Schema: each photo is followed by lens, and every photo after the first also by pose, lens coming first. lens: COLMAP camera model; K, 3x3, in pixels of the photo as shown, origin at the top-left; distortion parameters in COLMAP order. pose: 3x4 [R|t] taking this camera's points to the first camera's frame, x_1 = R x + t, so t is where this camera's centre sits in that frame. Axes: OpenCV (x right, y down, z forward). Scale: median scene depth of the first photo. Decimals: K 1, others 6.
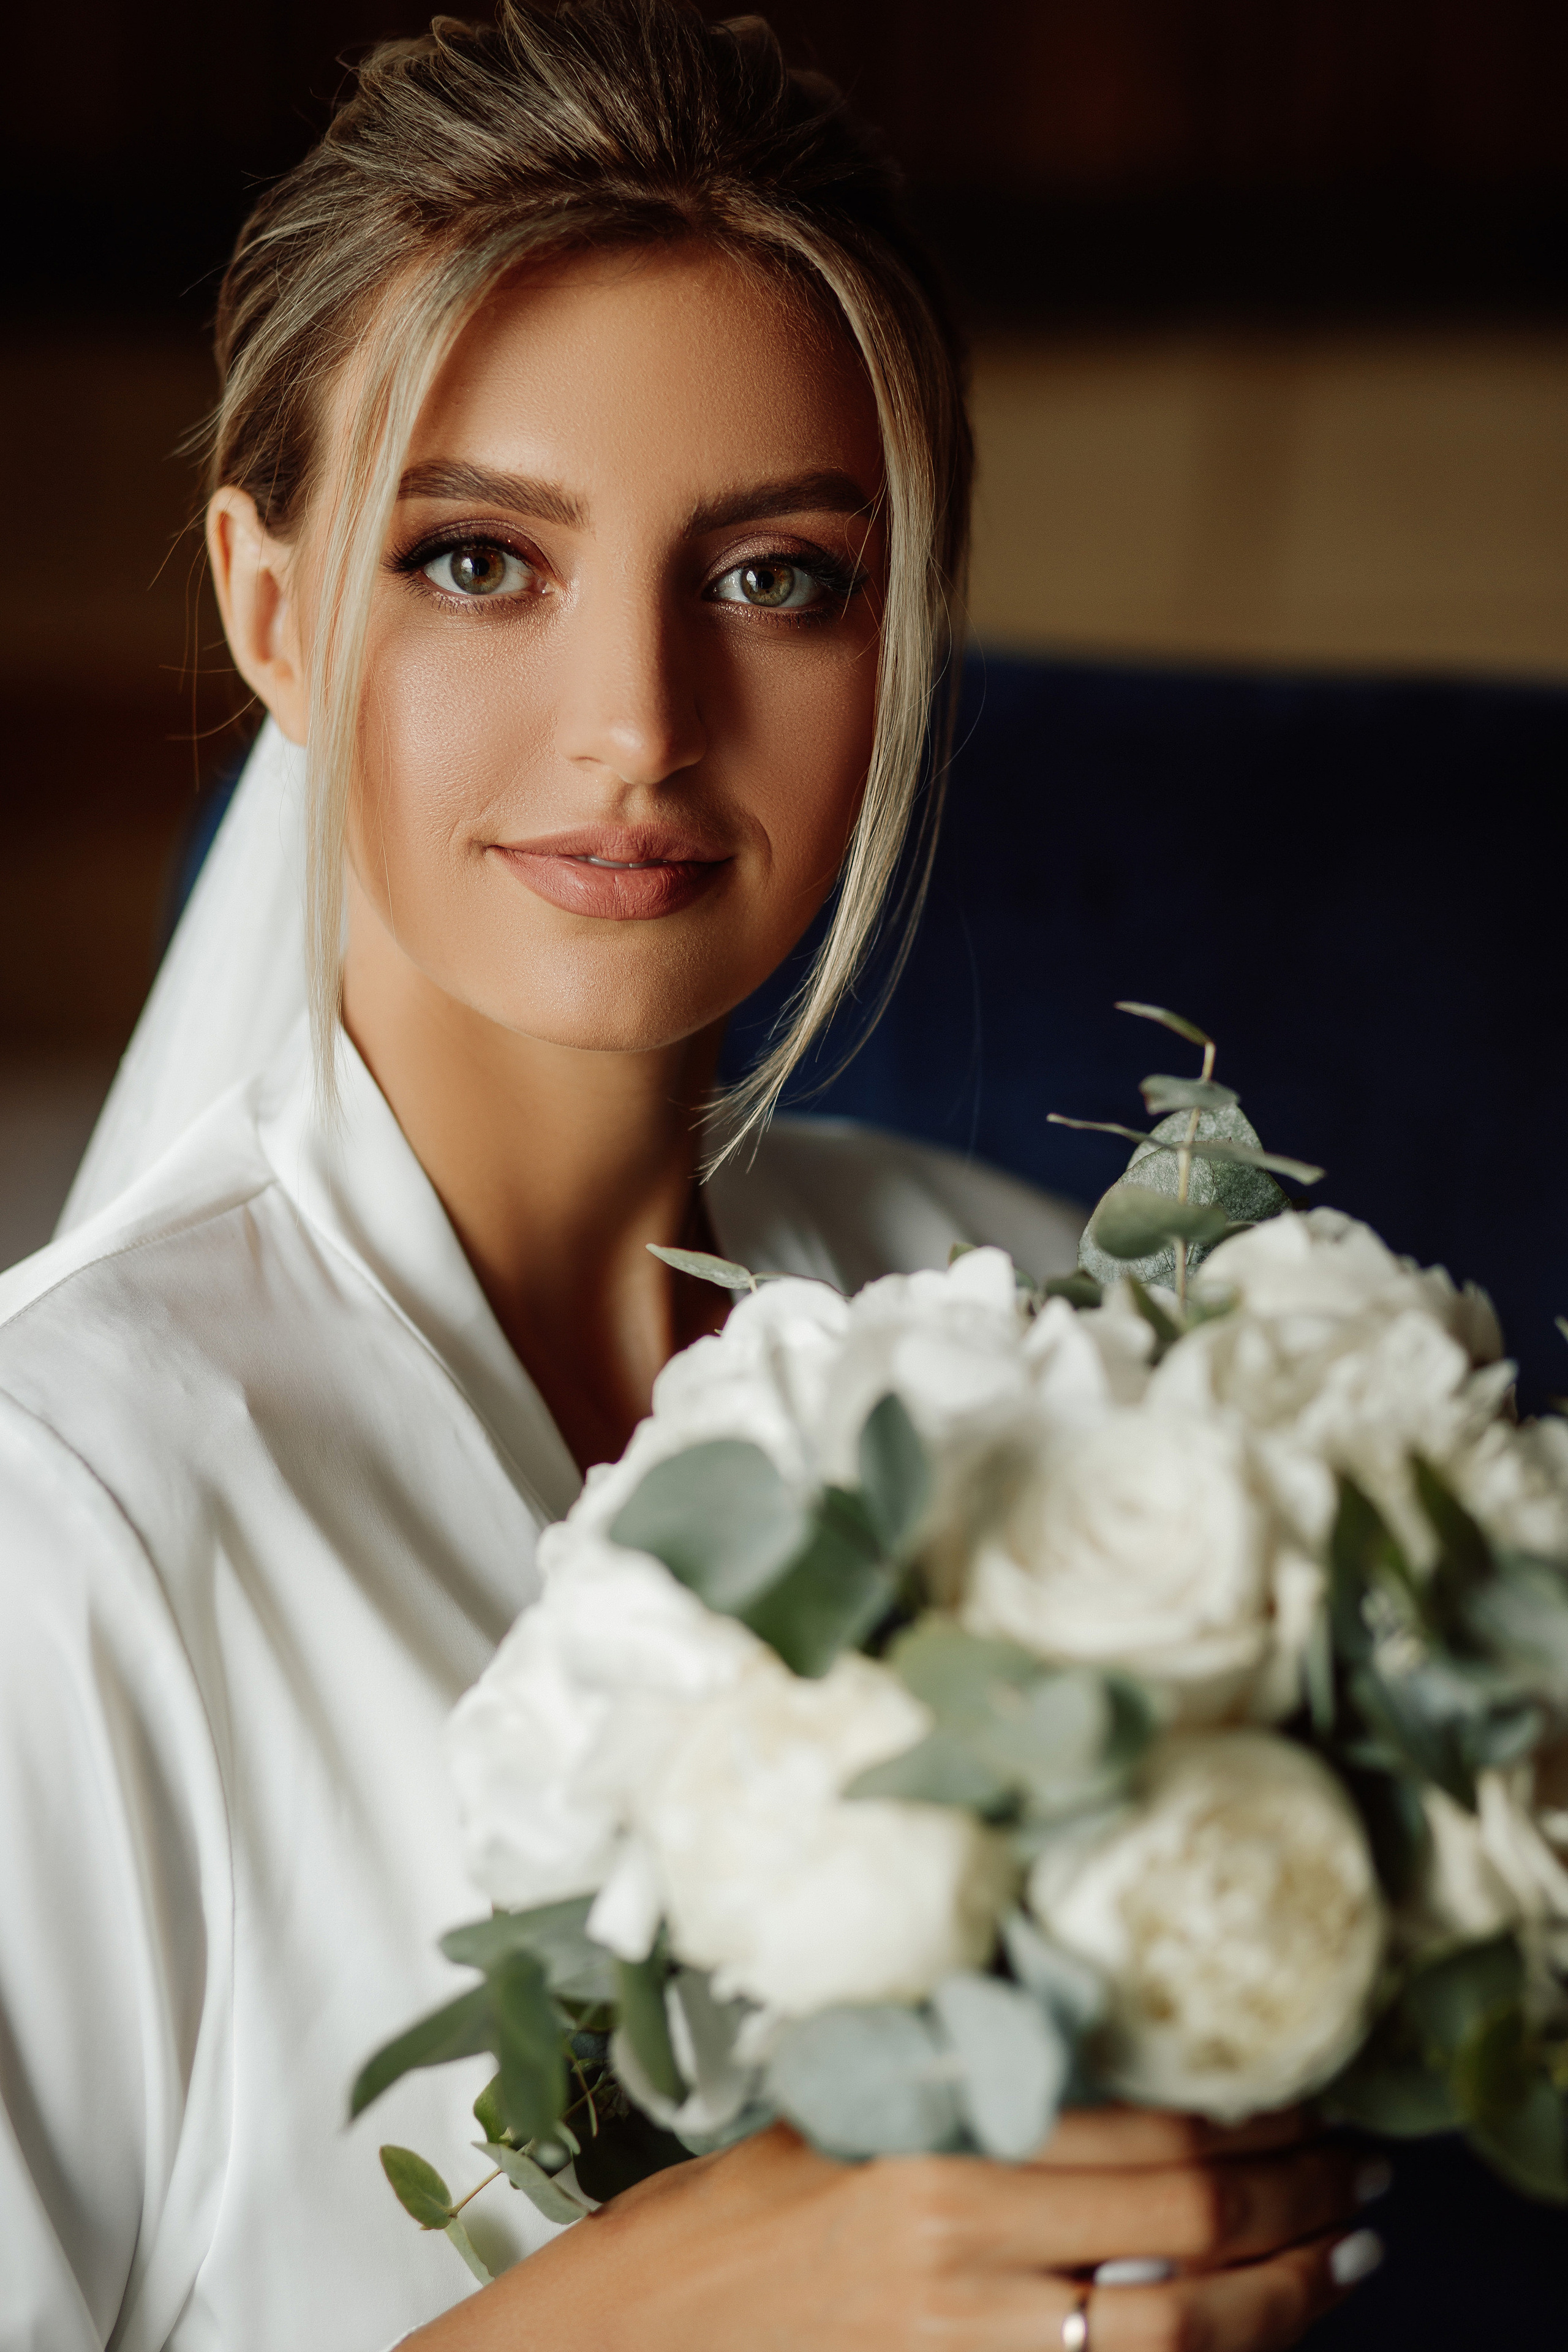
lens RADIAL K [[5504.0, 0, 784.0], [0, 5504.0, 1176.0], [0, 0, 1]] dist [1.663163, -17.008479]
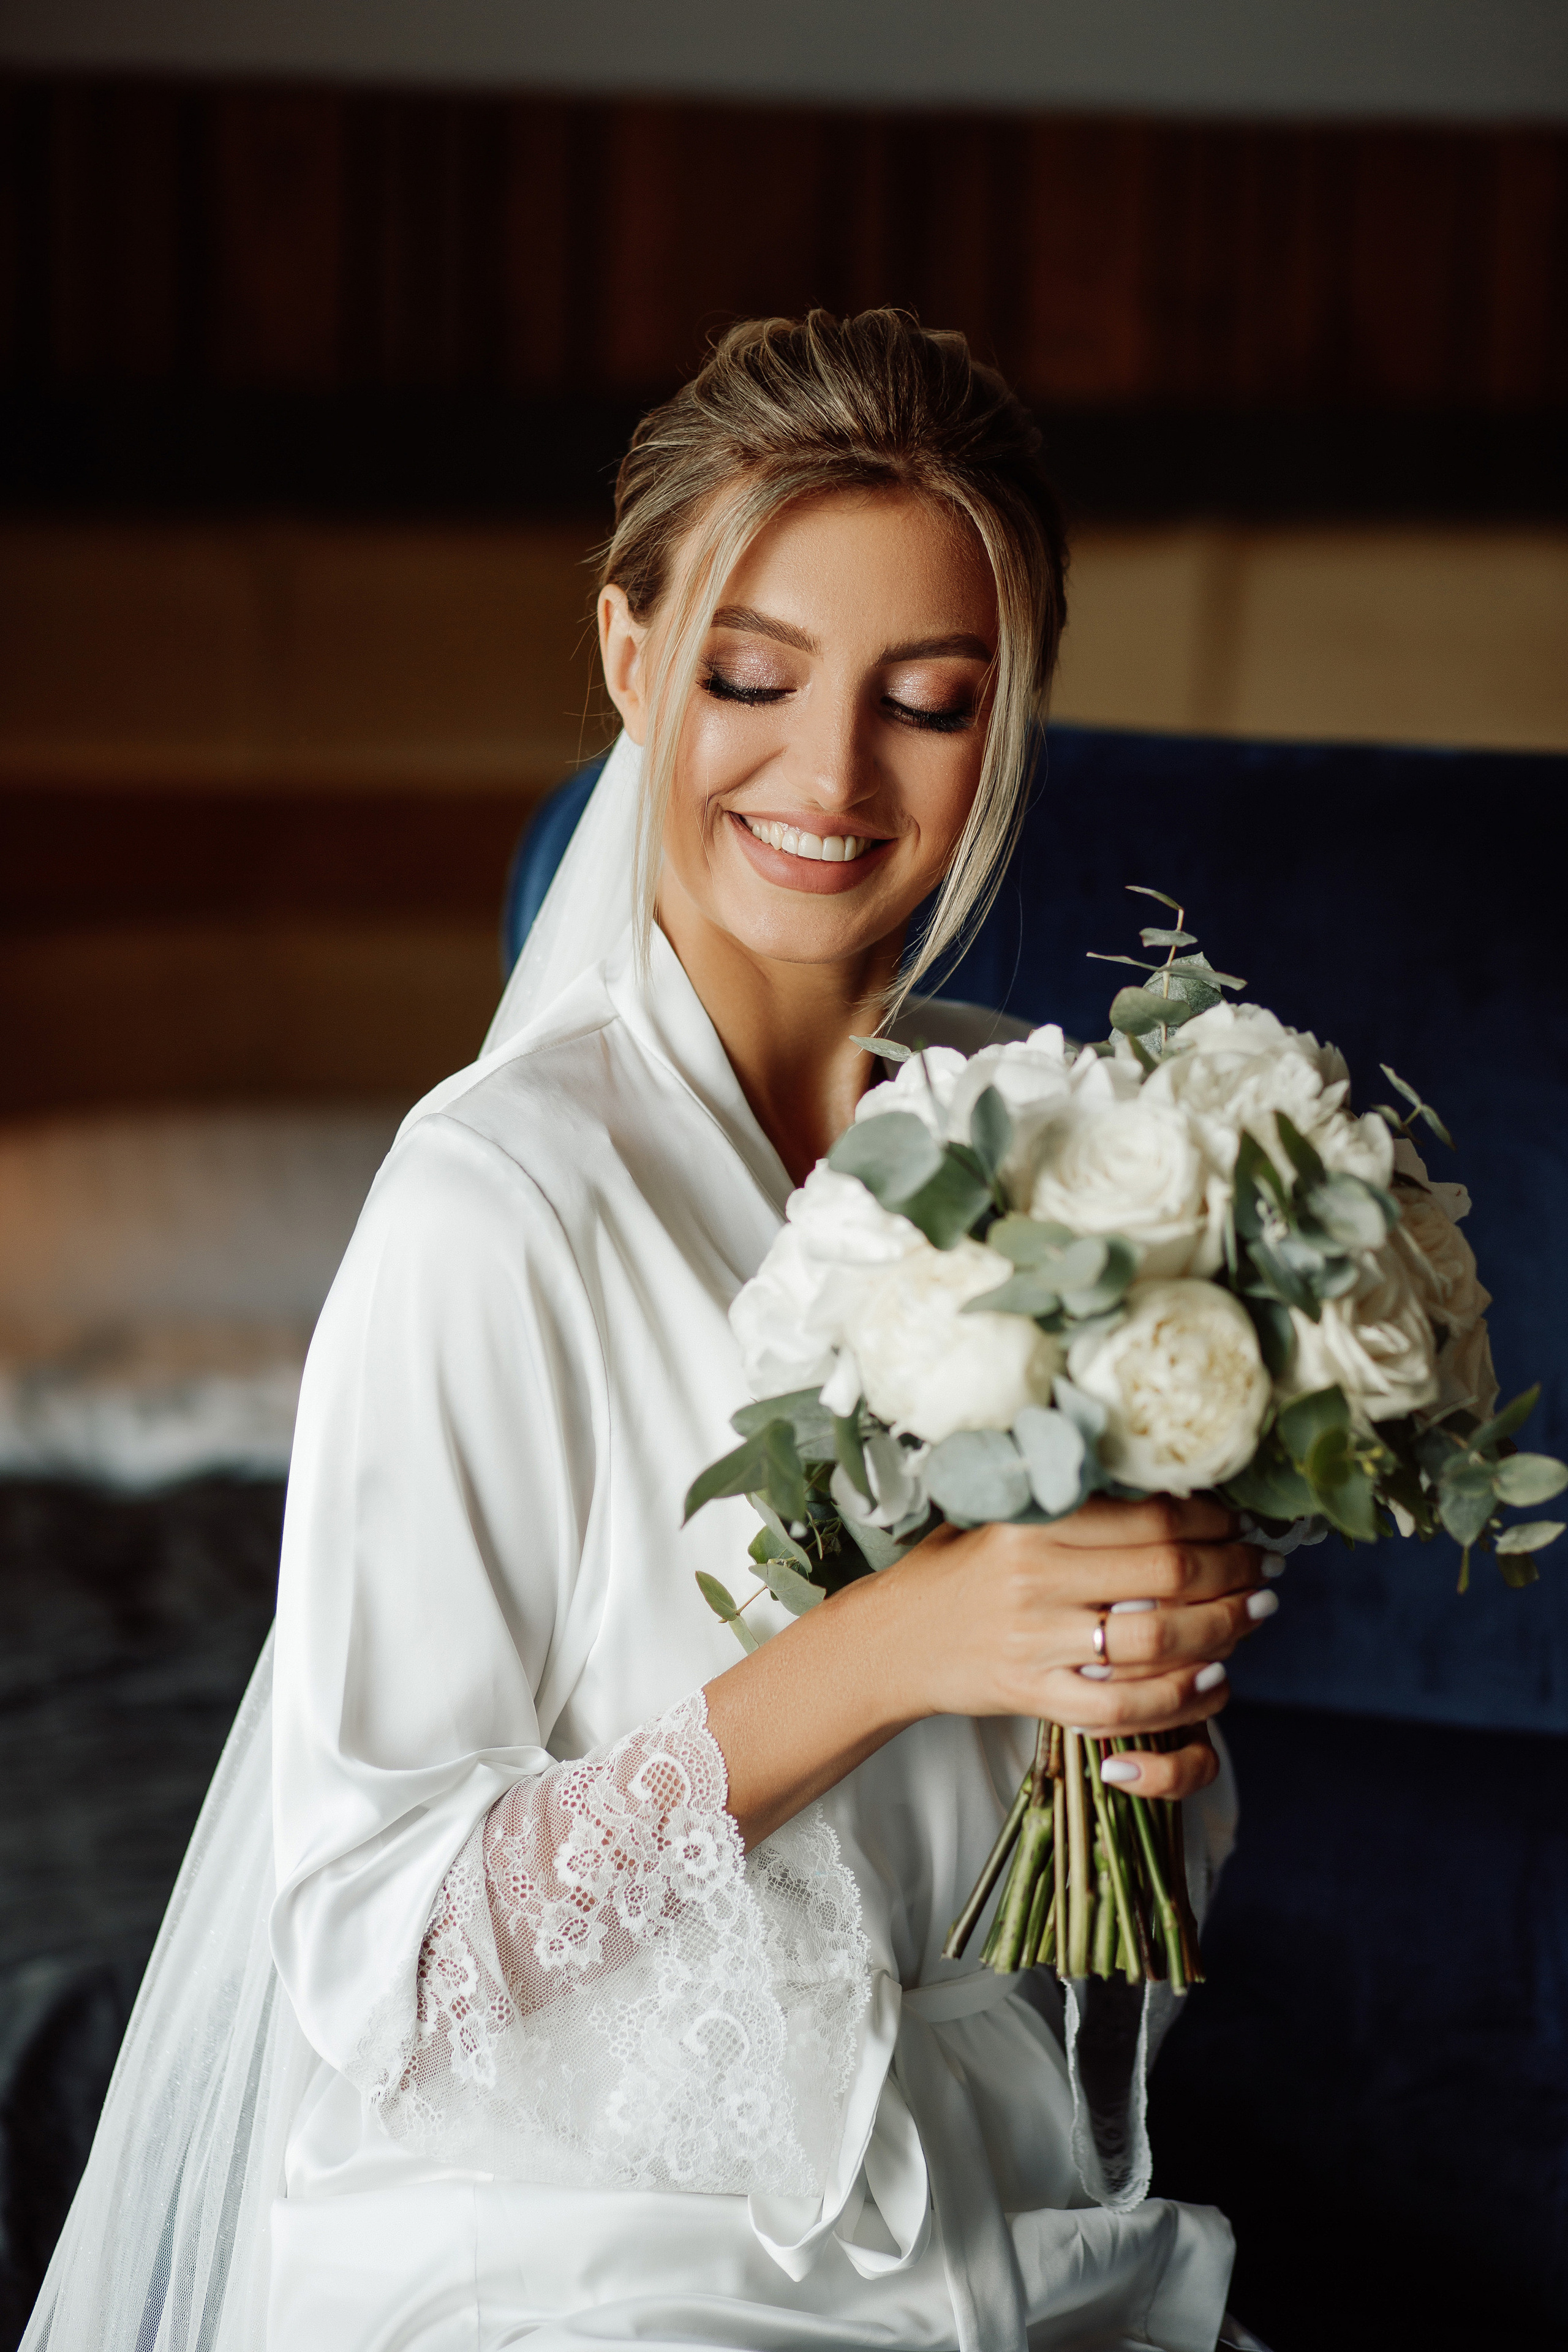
lens RADIAL K [[5824.5, 0, 784.0], [0, 5824.5, 1176.0], [0, 0, 1]] dist [0.421625, -0.066143]
pose [[0.999583, -0.007821, -0.027800, 0.005404], [0.006651, 0.999099, -0.041917, 0.138844], [0.028103, 0.041715, 0.998734, -0.817695]]
